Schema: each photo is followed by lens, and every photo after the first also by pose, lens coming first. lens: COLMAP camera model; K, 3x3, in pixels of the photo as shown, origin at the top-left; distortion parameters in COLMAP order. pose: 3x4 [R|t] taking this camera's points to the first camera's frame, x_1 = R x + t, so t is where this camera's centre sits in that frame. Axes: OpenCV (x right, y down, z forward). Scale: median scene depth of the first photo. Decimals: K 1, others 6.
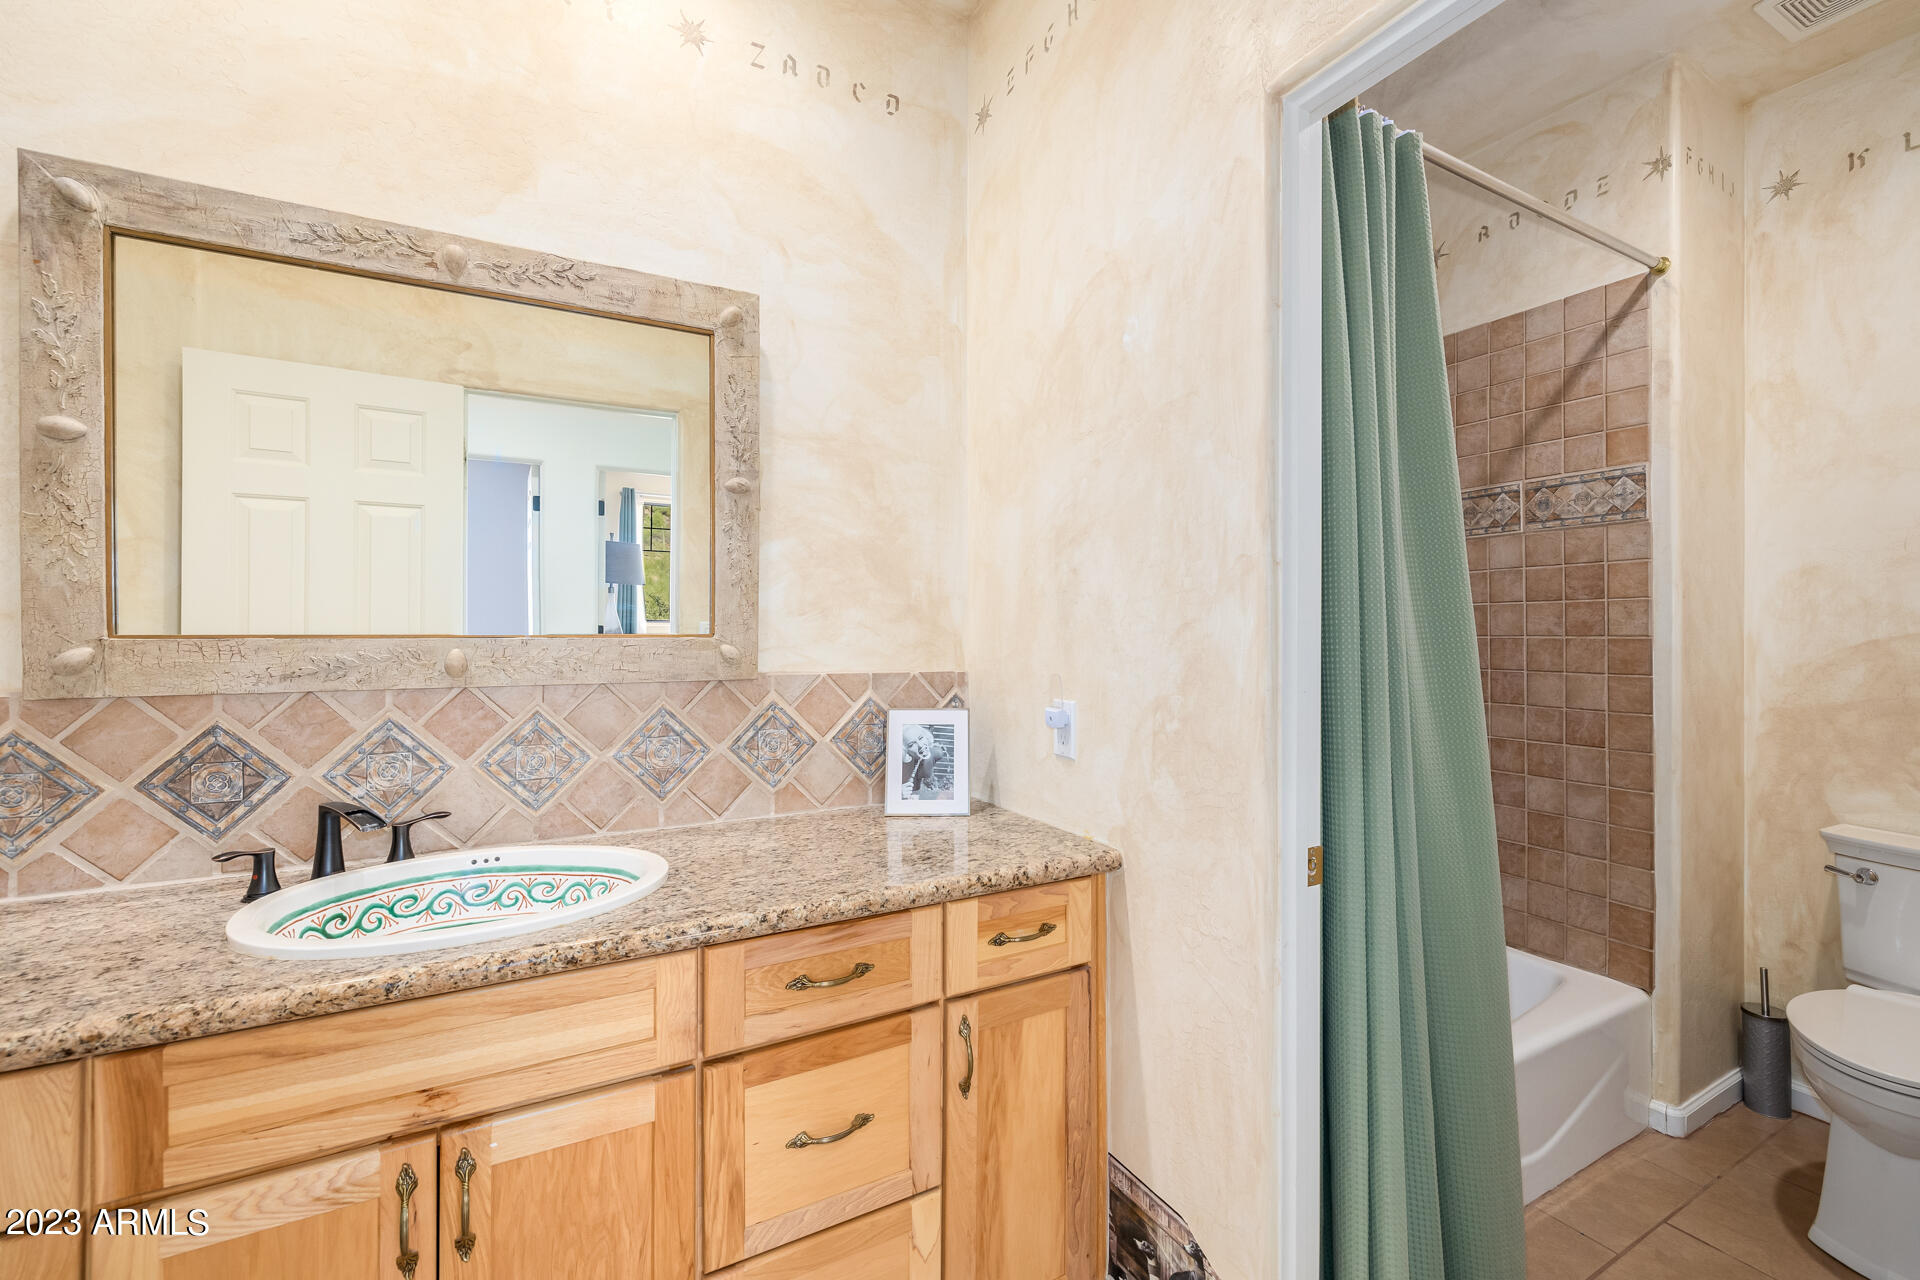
lens RADIAL K [[799.0, 0, 961.6], [0, 799.0, 630.5], [0, 0, 1]] dist [-0.001038, -0.000390]
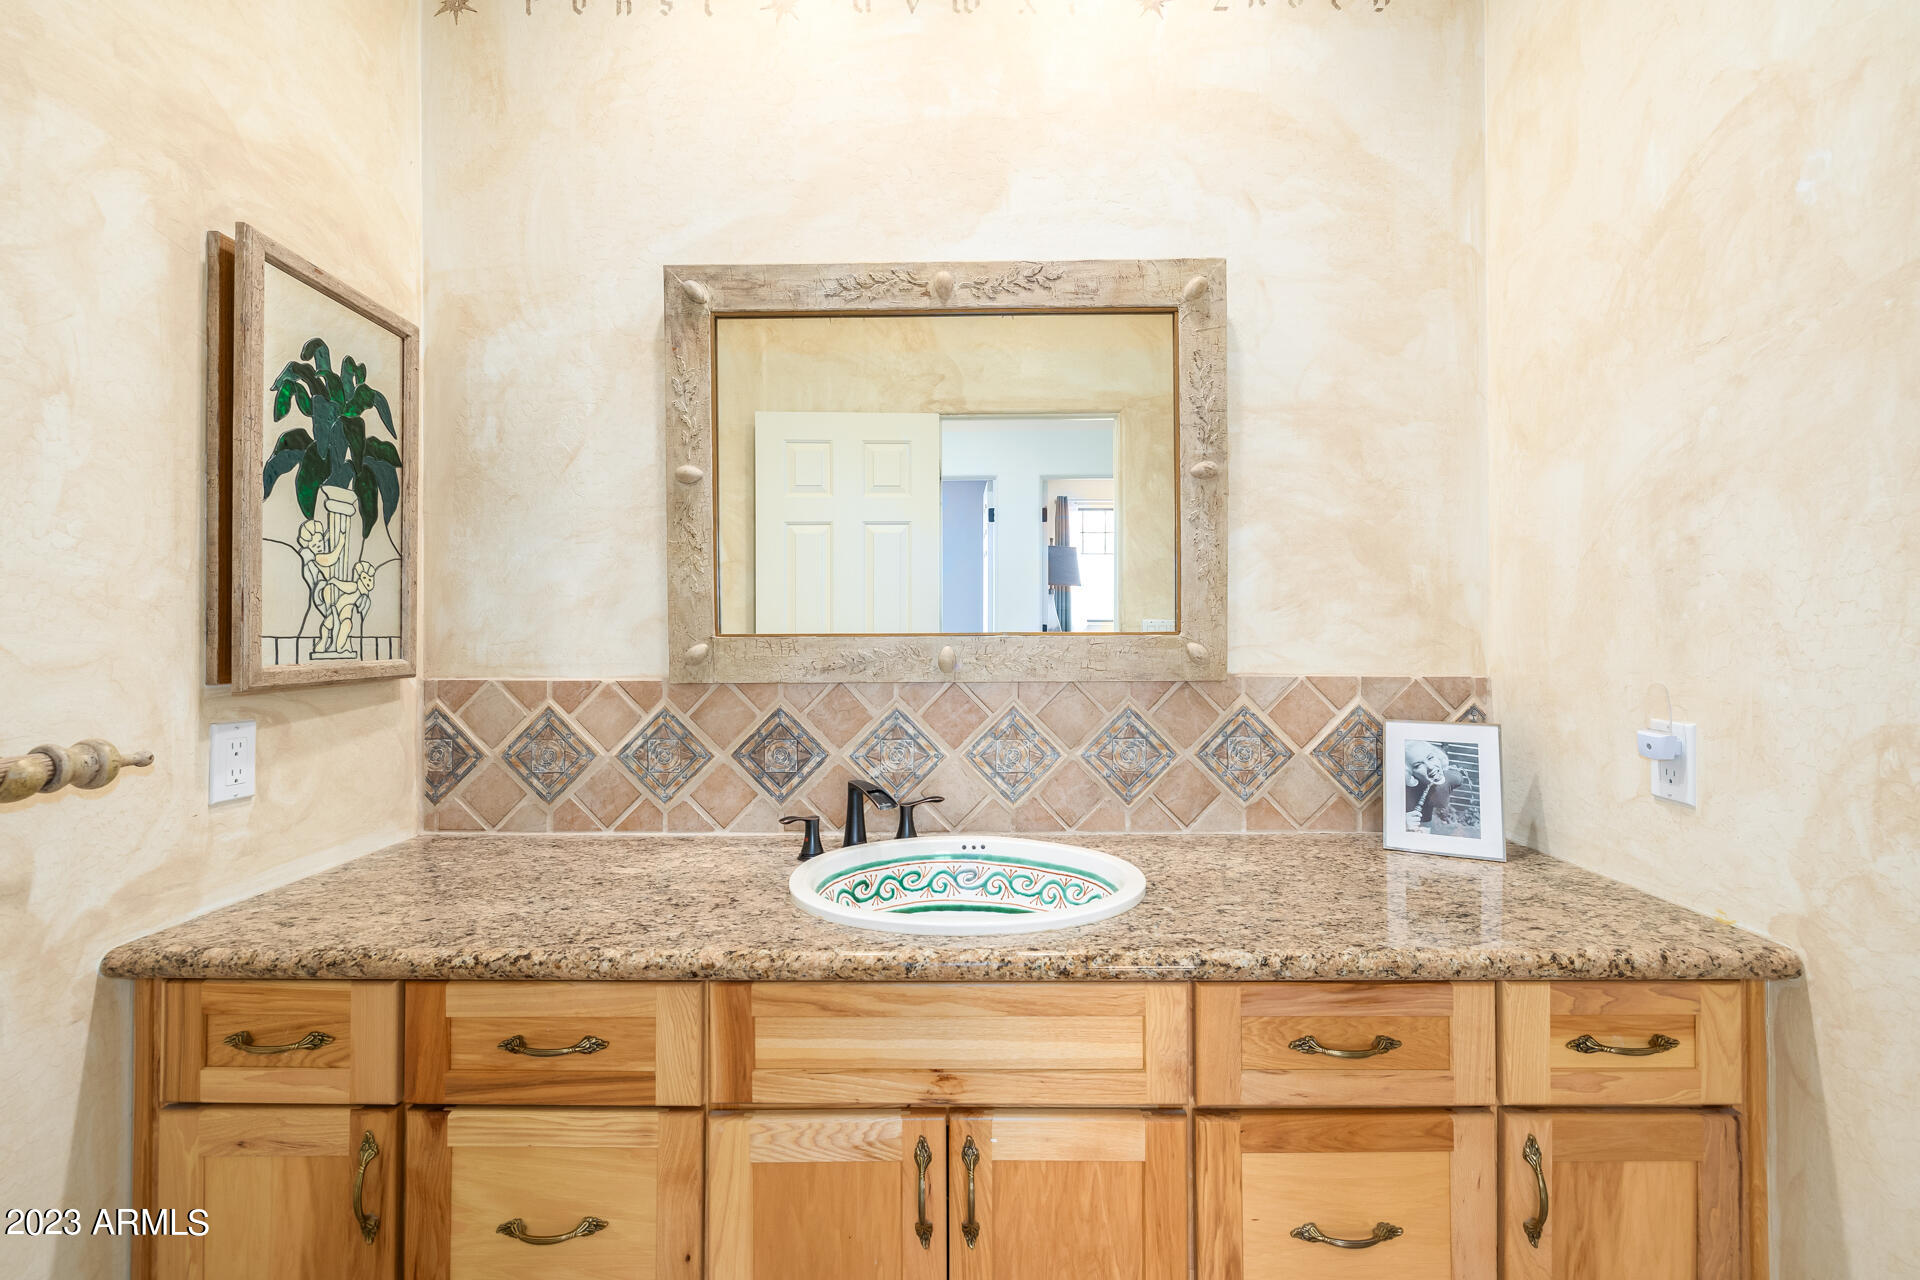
lens RADIAL K [[799.0, 0, 961.6], [0, 799.0, 630.5], [0, 0, 1]] dist [-0.001038, -0.000390]
pose [[0.867763, -0.005324, -0.496949, -0.087001], [0.006599, 0.999978, 0.000810, 0.001050], [0.496934, -0.003982, 0.867779, 0.080591]]
